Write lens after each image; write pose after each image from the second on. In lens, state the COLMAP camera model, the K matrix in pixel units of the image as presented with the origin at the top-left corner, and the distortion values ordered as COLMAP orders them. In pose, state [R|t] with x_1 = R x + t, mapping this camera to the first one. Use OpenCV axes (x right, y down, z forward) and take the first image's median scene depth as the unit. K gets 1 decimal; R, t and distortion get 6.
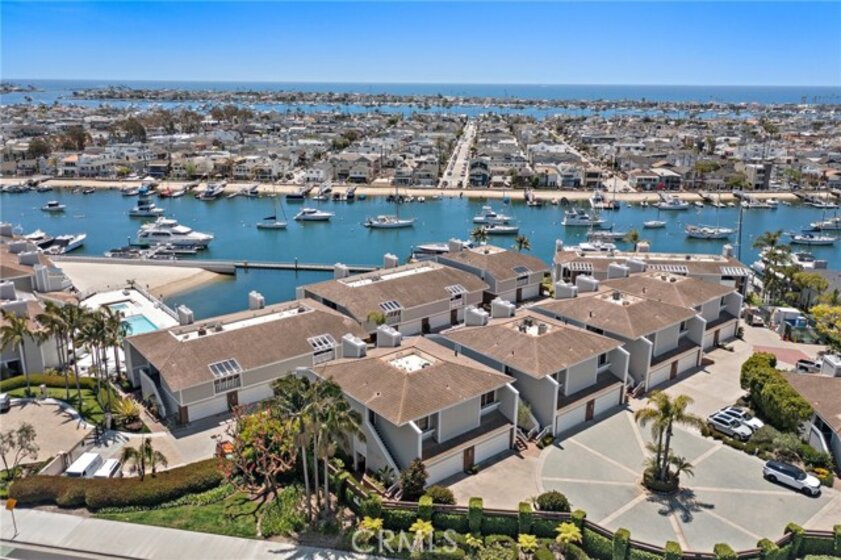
lens RADIAL K [[661.3, 0, 420.5], [0, 661.3, 280.0], [0, 0, 1]] dist [0.002095, 0.002826]
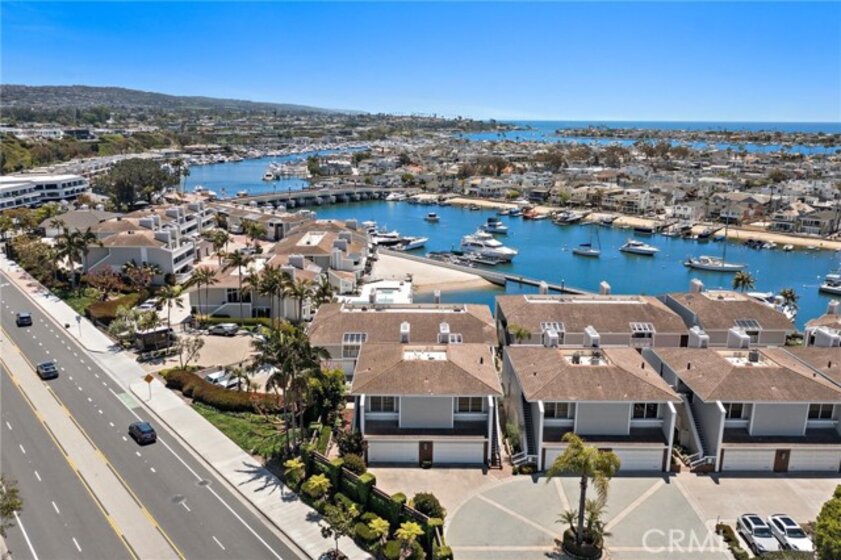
lens RADIAL K [[661.3, 0, 420.5], [0, 661.3, 280.0], [0, 0, 1]] dist [0.002095, 0.002826]
pose [[0.773964, 0.146173, -0.616128, 0.247168], [-0.181020, 0.983461, 0.005928, 0.000250], [0.606804, 0.106944, 0.787624, 0.057767]]
